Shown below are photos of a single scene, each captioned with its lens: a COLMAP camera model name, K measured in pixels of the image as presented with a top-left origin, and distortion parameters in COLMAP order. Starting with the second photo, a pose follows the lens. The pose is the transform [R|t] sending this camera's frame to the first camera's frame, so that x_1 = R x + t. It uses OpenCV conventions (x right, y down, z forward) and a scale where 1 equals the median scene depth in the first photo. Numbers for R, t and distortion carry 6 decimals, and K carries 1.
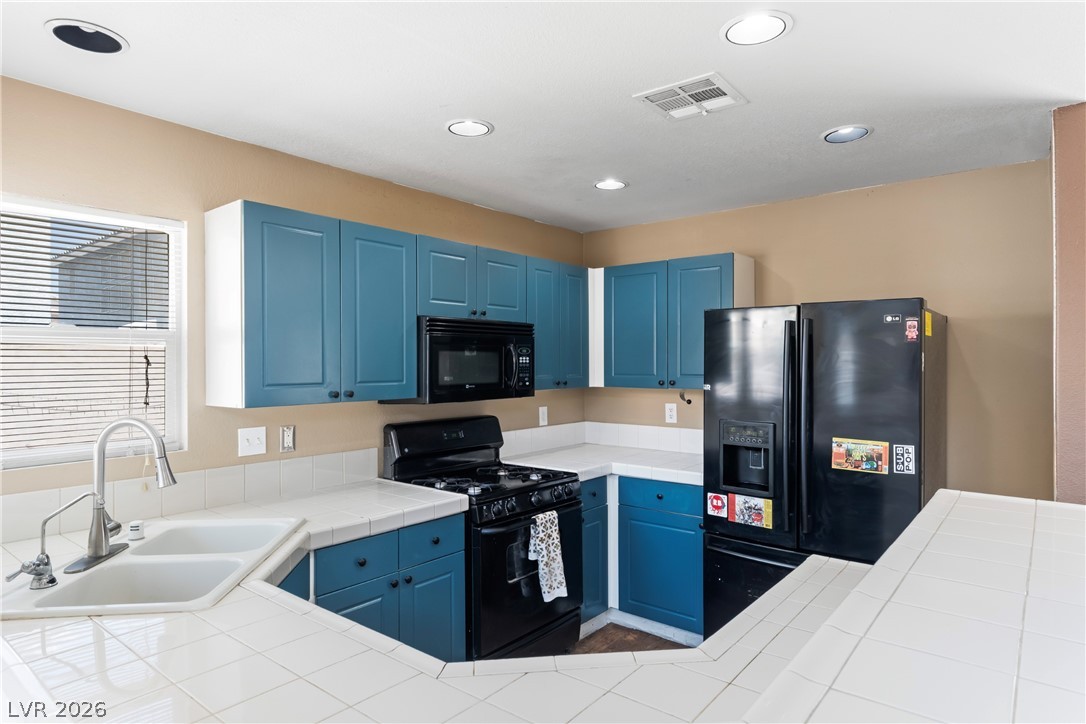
lens RADIAL K [[612.4, 0, 541.9], [0, 612.4, 360.1], [0, 0, 1]] dist [-0.001378, -0.000181]
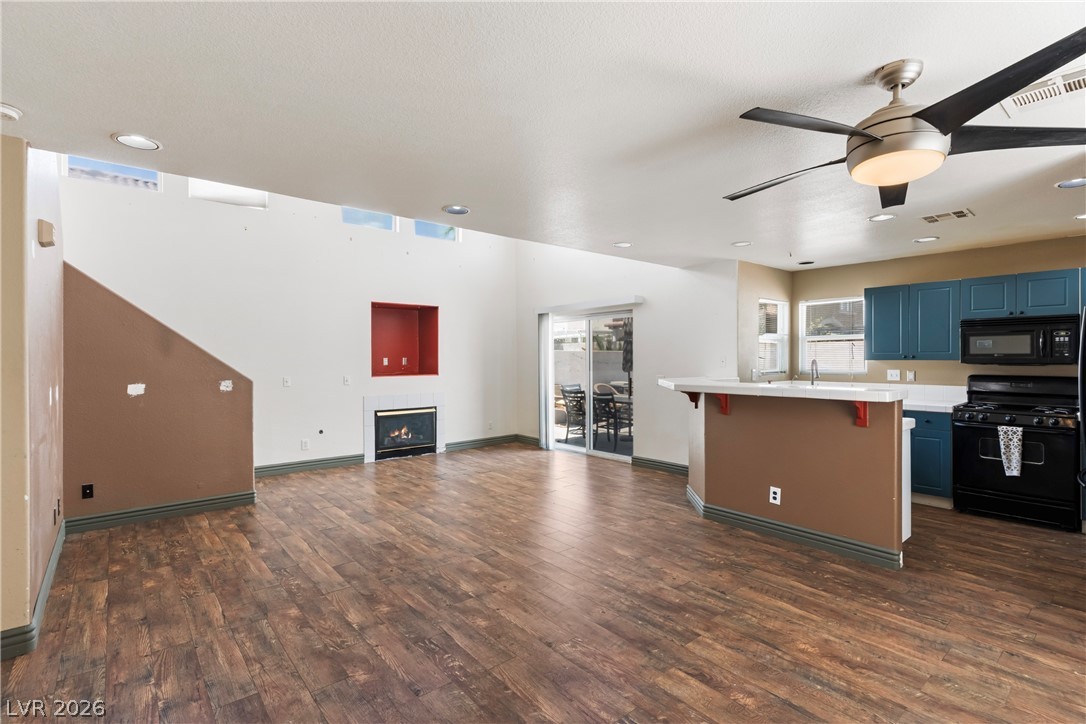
lens RADIAL K [[514.4, 0, 543.5], [0, 514.4, 356.8], [0, 0, 1]] dist [0.002656, -0.001236]
pose [[-0.184977, 0.005716, -0.982726, 1.645403], [0.011755, 0.999924, 0.003603, 0.026672], [0.982673, -0.010885, -0.185030, -0.042256]]
